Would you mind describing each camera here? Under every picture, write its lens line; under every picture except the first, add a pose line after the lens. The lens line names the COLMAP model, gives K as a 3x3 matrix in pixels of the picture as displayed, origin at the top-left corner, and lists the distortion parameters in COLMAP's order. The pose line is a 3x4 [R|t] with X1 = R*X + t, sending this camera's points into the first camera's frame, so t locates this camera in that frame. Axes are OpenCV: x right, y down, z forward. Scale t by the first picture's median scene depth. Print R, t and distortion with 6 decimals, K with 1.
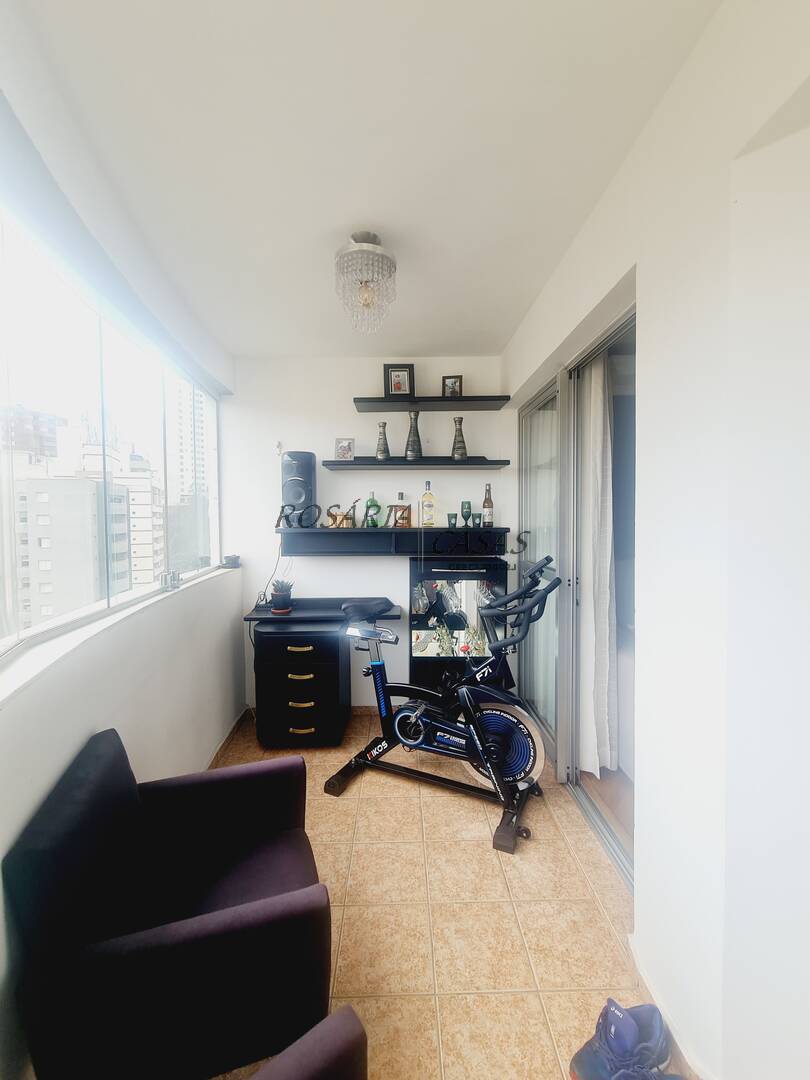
lens RADIAL K [[442.7, 0, 408.6], [0, 442.7, 530.6], [0, 0, 1]] dist [0.000222, -0.000203]
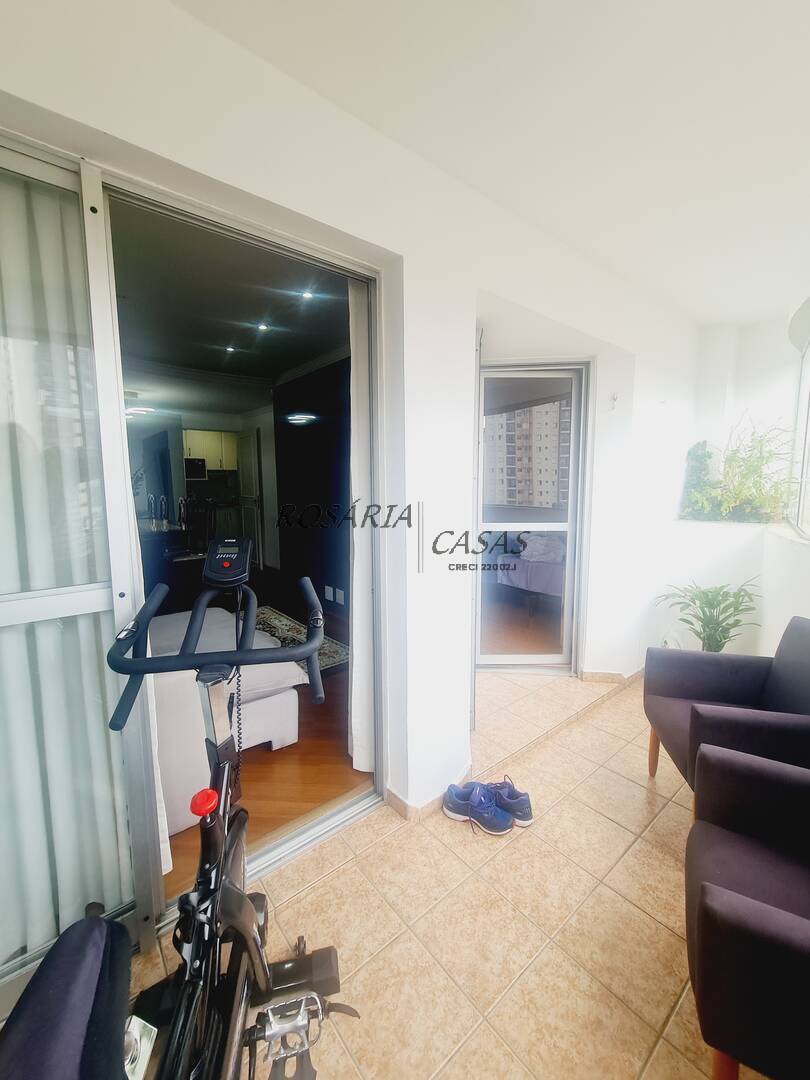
lens RADIAL K [[439.7, 0, 409.6], [0, 439.7, 531.8], [0, 0, 1]] dist [-0.000200, -0.000155]
pose [[-0.624668, -0.076525, 0.777132, -0.286841], [0.035990, 0.991308, 0.126545, -0.016075], [-0.780061, 0.107018, -0.616484, 1.131878]]
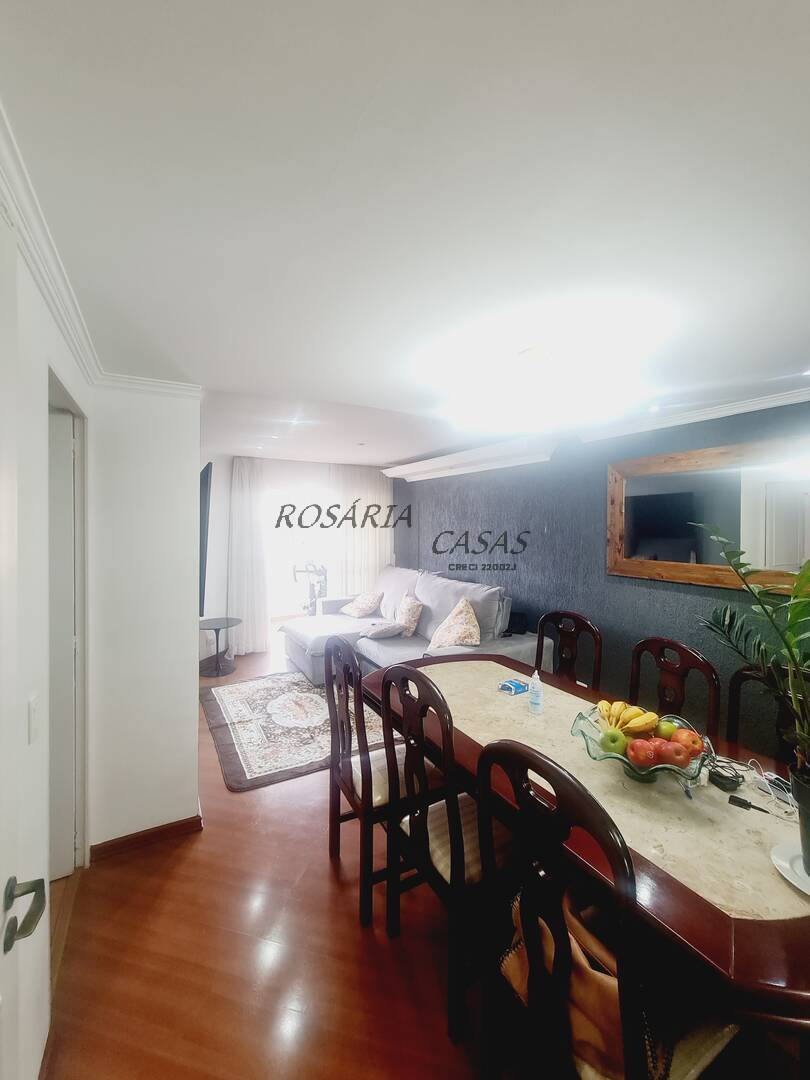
lens RADIAL K [[442.7, 0, 408.6], [0, 442.7, 530.6], [0, 0, 1]] dist [0.000222, -0.000203]
pose [[0.468039, 0.020132, -0.883479, 3.369845], [-0.035536, 0.999361, 0.003947, -0.163398], [0.882993, 0.029548, 0.468455, 0.107178]]
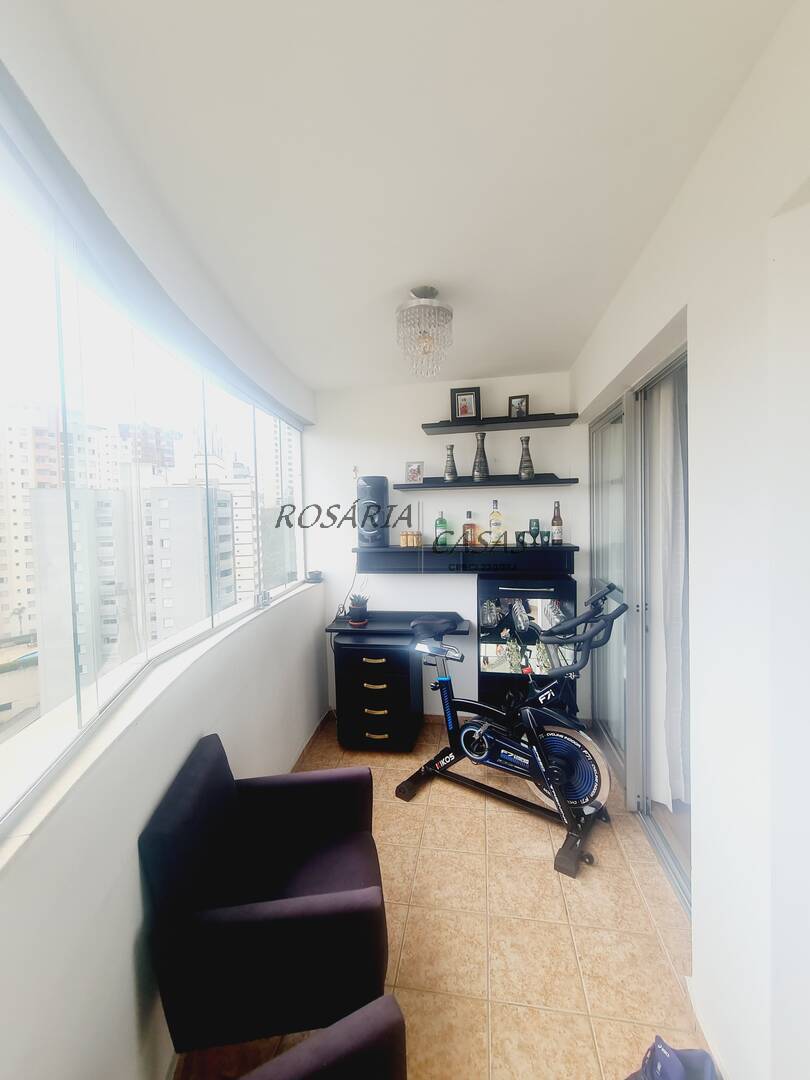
lens RADIAL K [[442.7, 0, 408.6], [0, 442.7, 530.6], [0, 0, 1]] dist [0.000222, -0.000203]
pose [[0.982732, -0.009130, -0.184809, 0.050799], [0.010038, 0.999942, 0.003978, -0.067887], [0.184762, -0.005764, 0.982766, -0.058811]]
